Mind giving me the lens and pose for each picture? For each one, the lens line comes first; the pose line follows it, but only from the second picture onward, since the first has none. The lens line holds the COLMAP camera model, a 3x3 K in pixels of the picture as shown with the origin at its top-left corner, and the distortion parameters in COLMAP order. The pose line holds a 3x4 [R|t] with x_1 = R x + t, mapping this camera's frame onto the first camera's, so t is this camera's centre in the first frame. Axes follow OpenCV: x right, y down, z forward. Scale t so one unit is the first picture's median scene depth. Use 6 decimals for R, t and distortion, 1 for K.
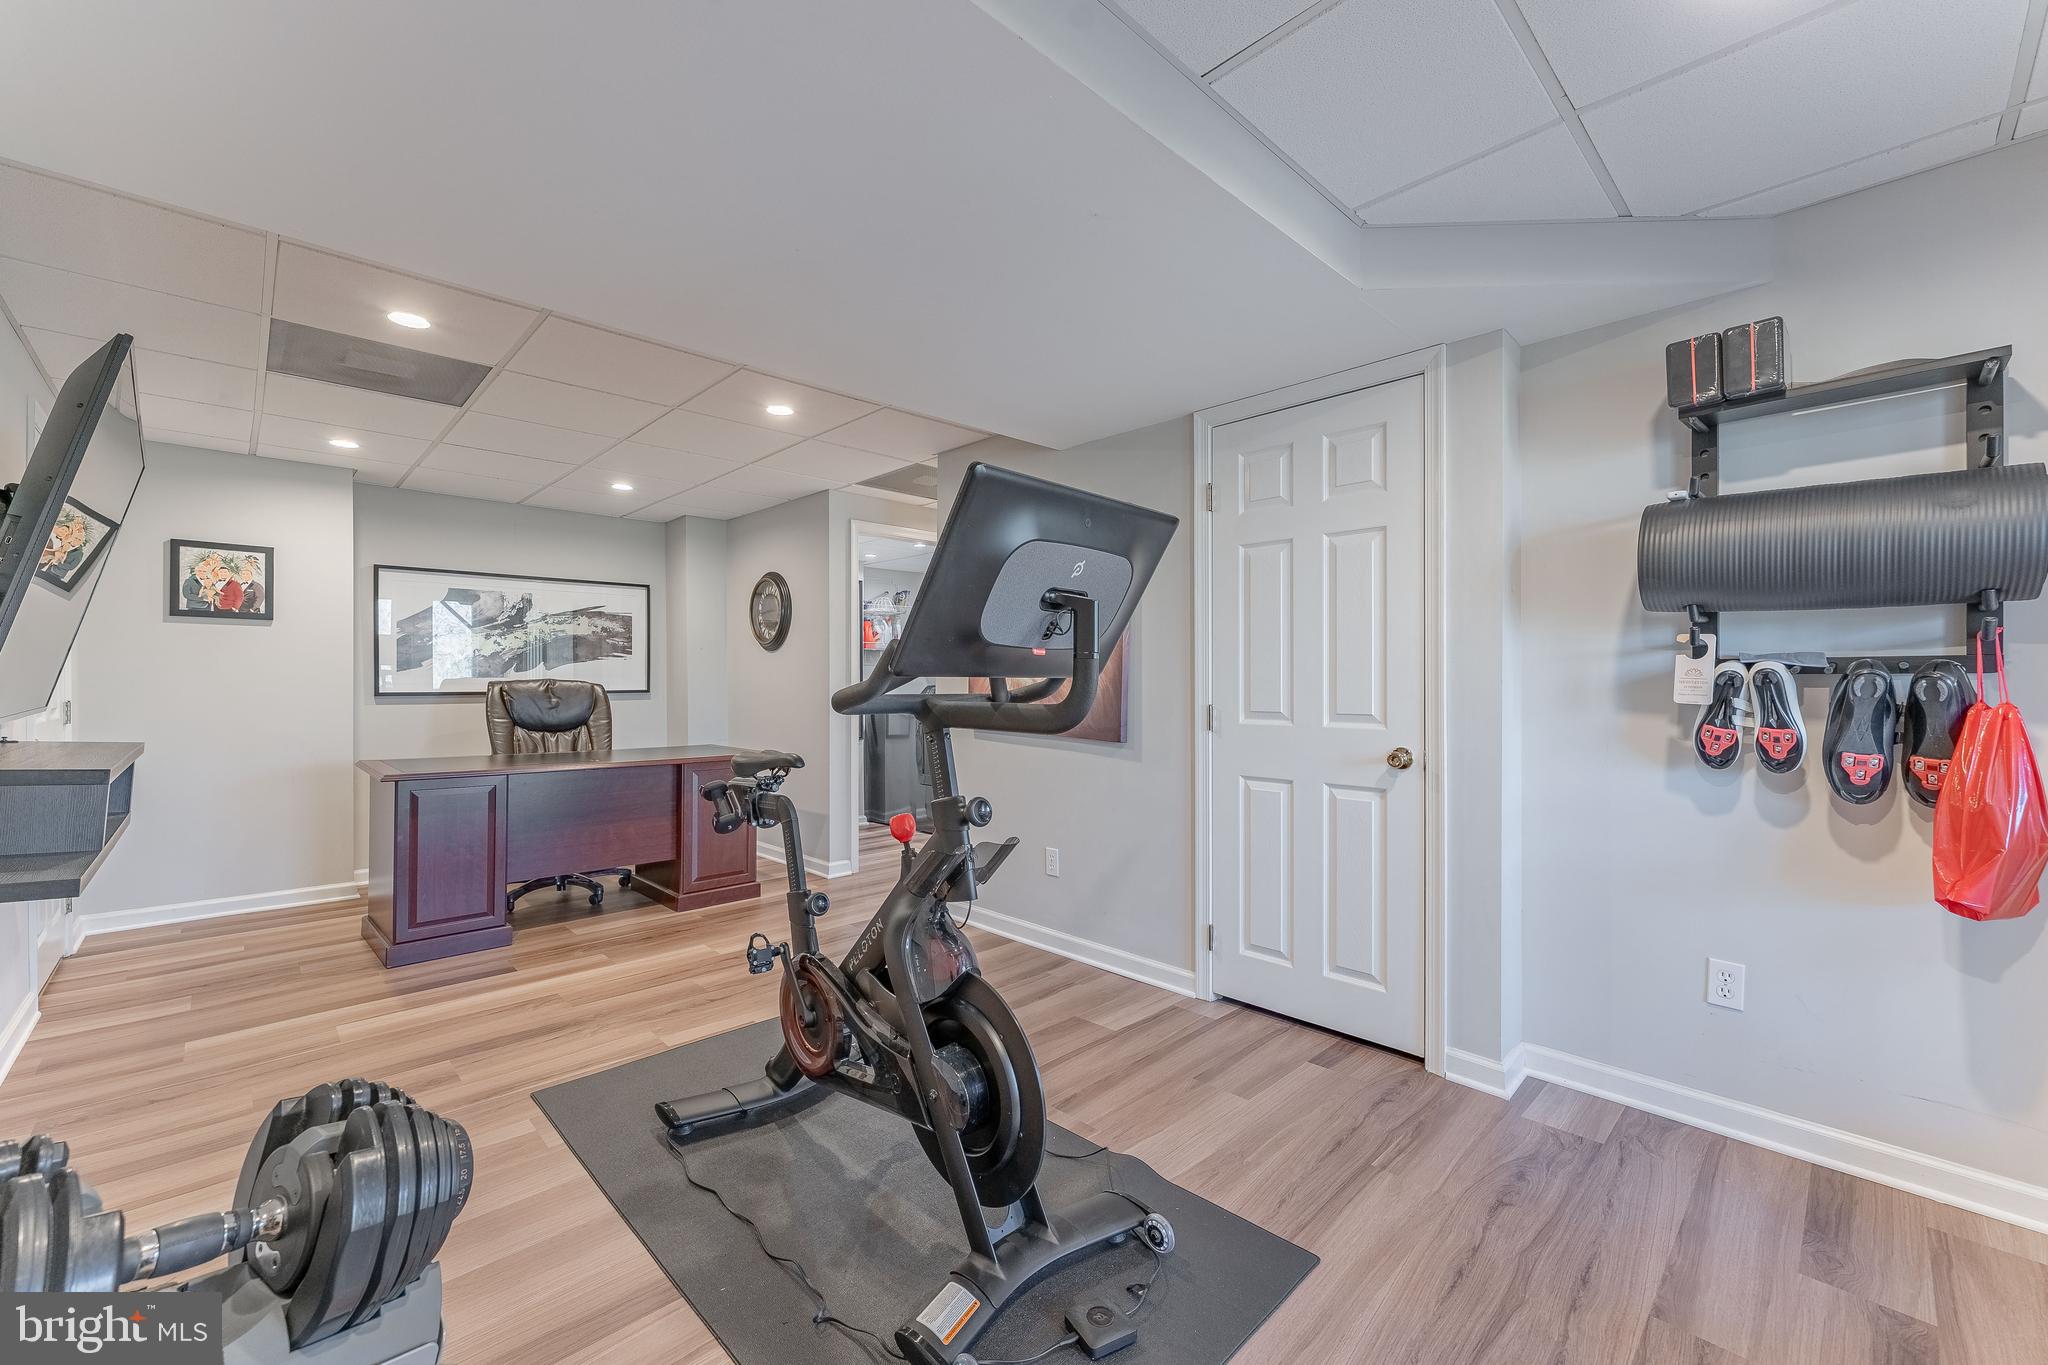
lens RADIAL K [[828.9, 0, 1020.6], [0, 828.9, 681.3], [0, 0, 1]] dist [-0.002711, -0.000169]
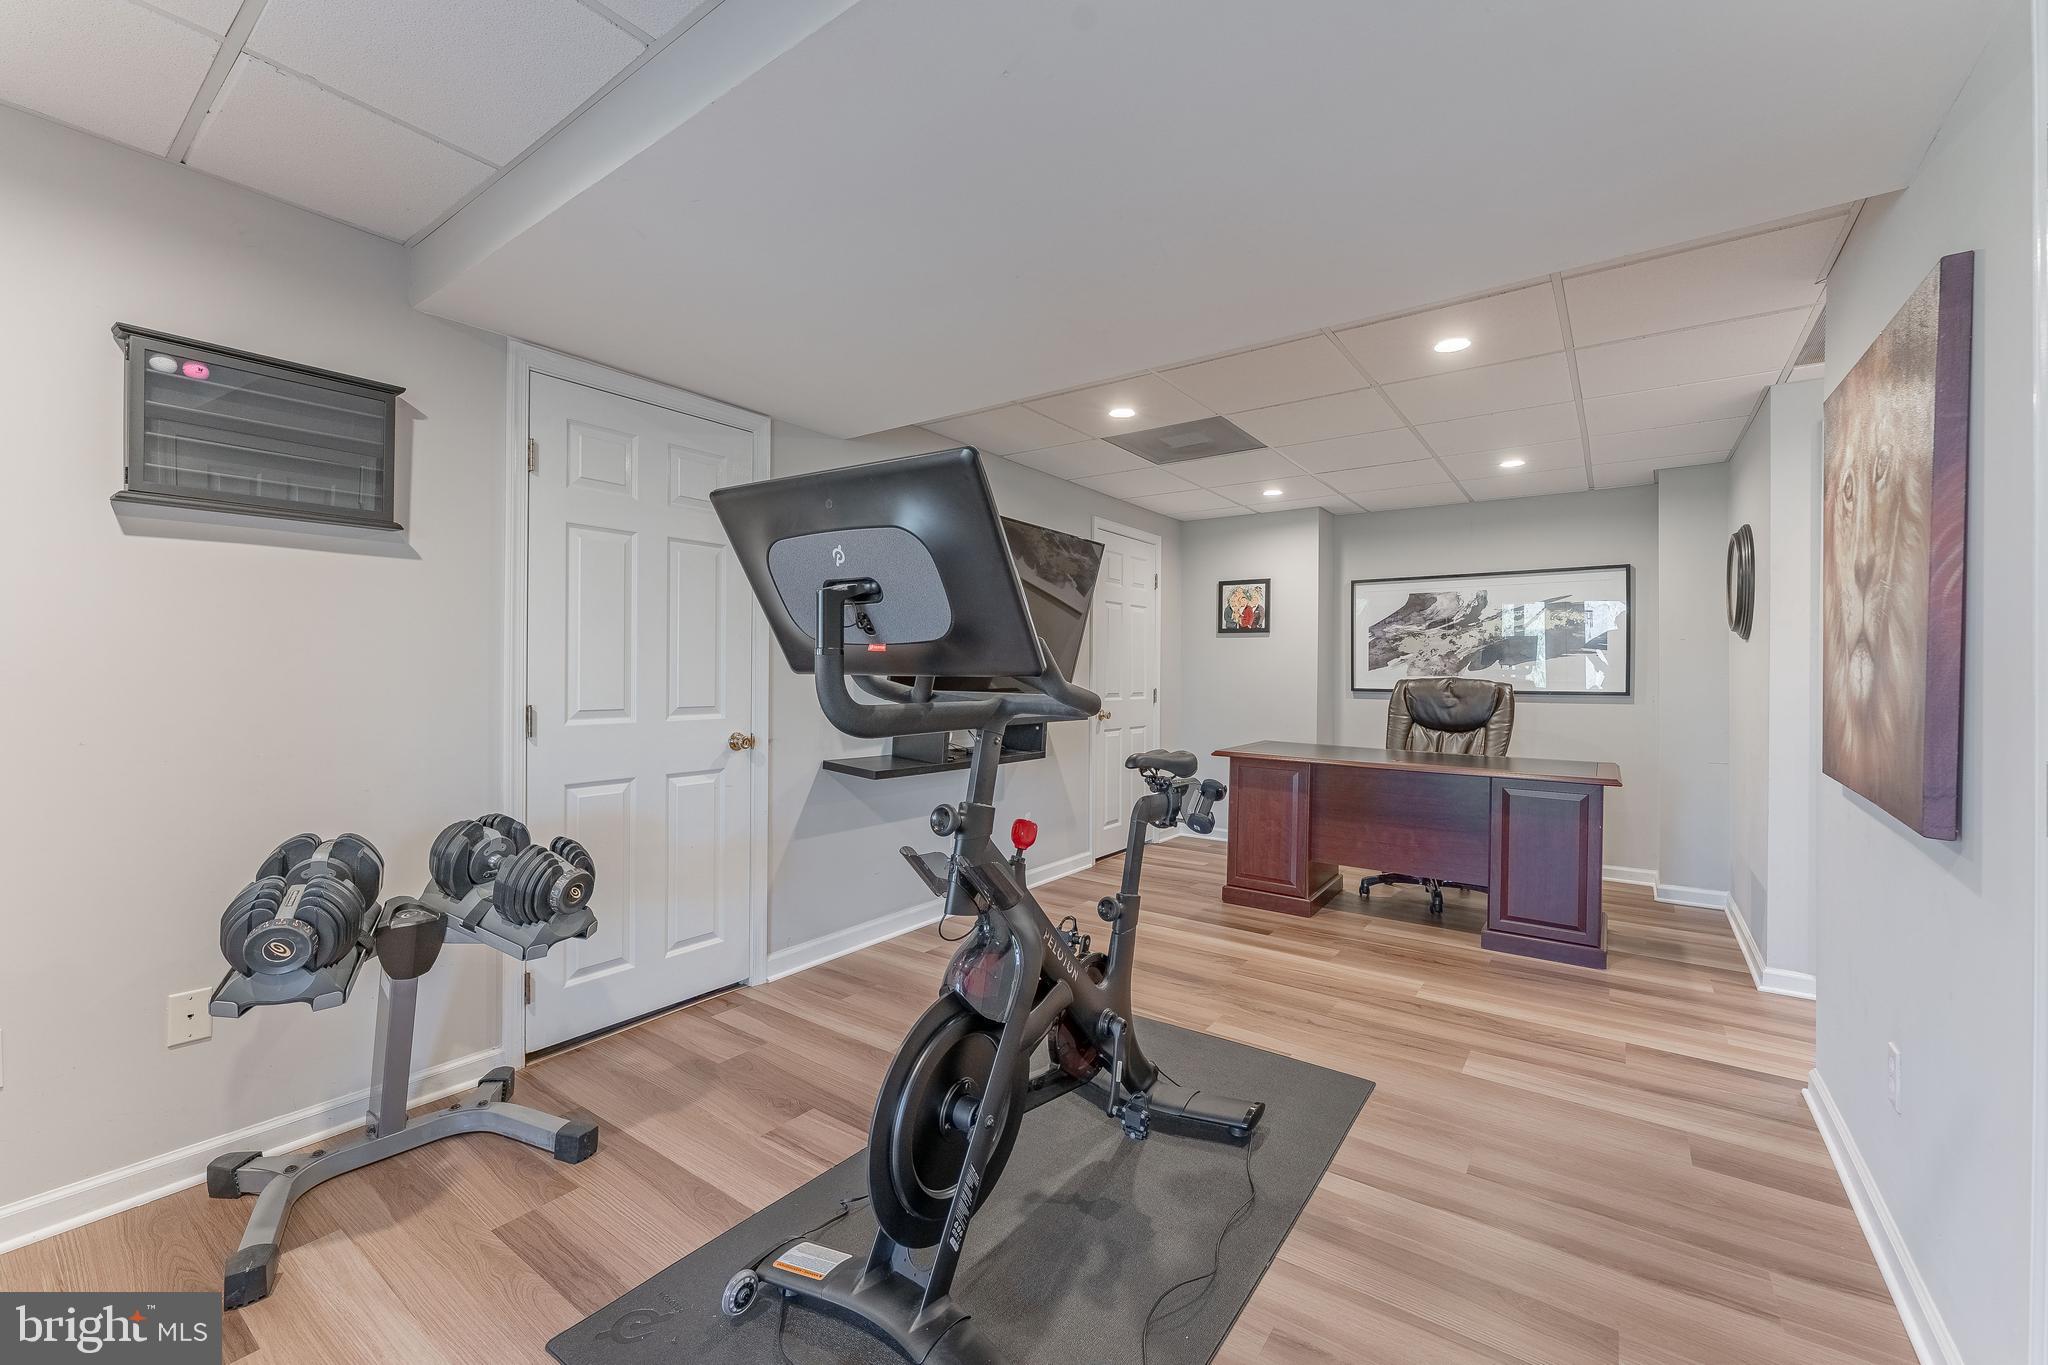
lens RADIAL K [[828.9, 0, 1019.1], [0, 828.9, 674.5], [0, 0, 1]] dist [-0.002711, -0.000169]
pose [[0.166502, 0.002905, -0.986037, 0.359662], [-0.009641, 0.999953, 0.001318, -0.003612], [0.985994, 0.009287, 0.166522, 0.378348]]
